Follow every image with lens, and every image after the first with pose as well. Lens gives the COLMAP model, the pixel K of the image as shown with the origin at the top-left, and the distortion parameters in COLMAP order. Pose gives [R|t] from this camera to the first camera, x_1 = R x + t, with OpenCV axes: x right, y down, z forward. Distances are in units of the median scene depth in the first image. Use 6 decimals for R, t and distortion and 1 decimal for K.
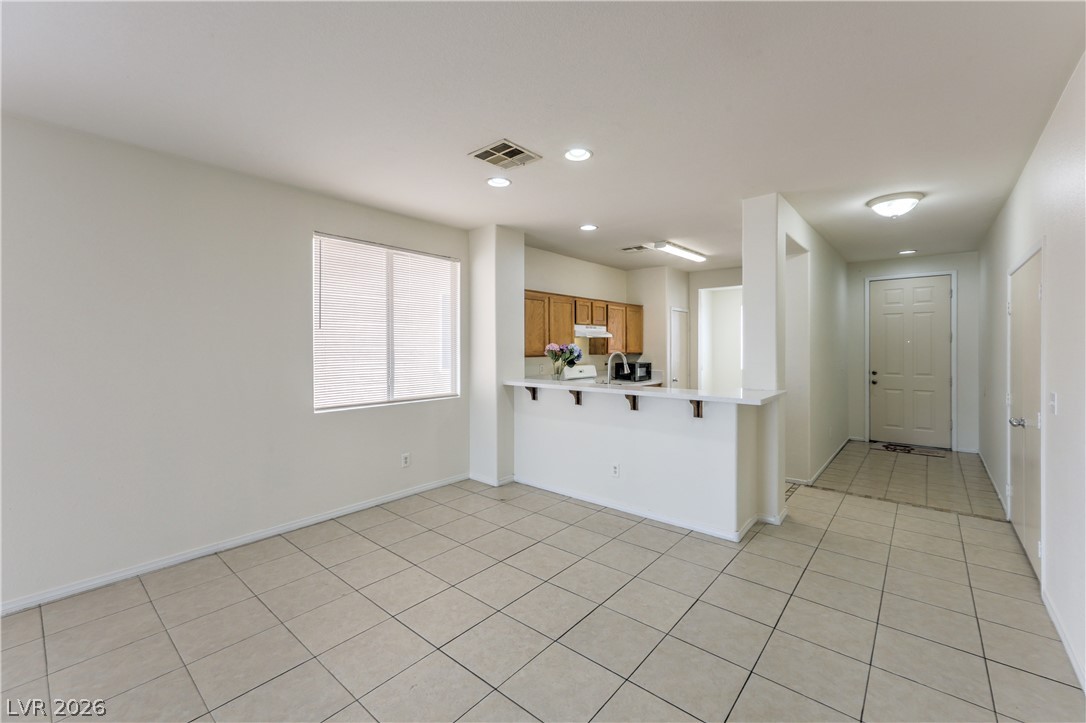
lens RADIAL K [[443.7, 0, 553.4], [0, 443.7, 348.8], [0, 0, 1]] dist [0.006258, 0.000127]
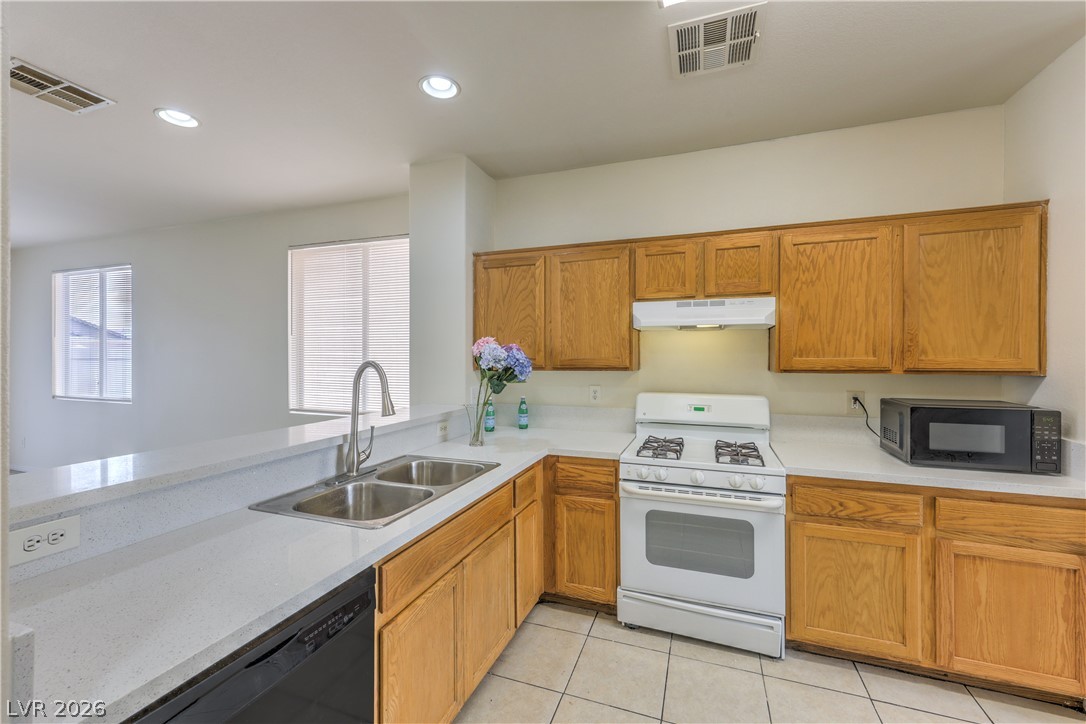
lens RADIAL K [[443.7, 0, 546.6], [0, 443.7, 360.2], [0, 0, 1]] dist [0.006258, 0.000127]
pose [[0.345591, 0.007881, -0.938352, 0.574132], [-0.007942, 0.999953, 0.005473, 0.003903], [0.938352, 0.005561, 0.345637, 0.986339]]
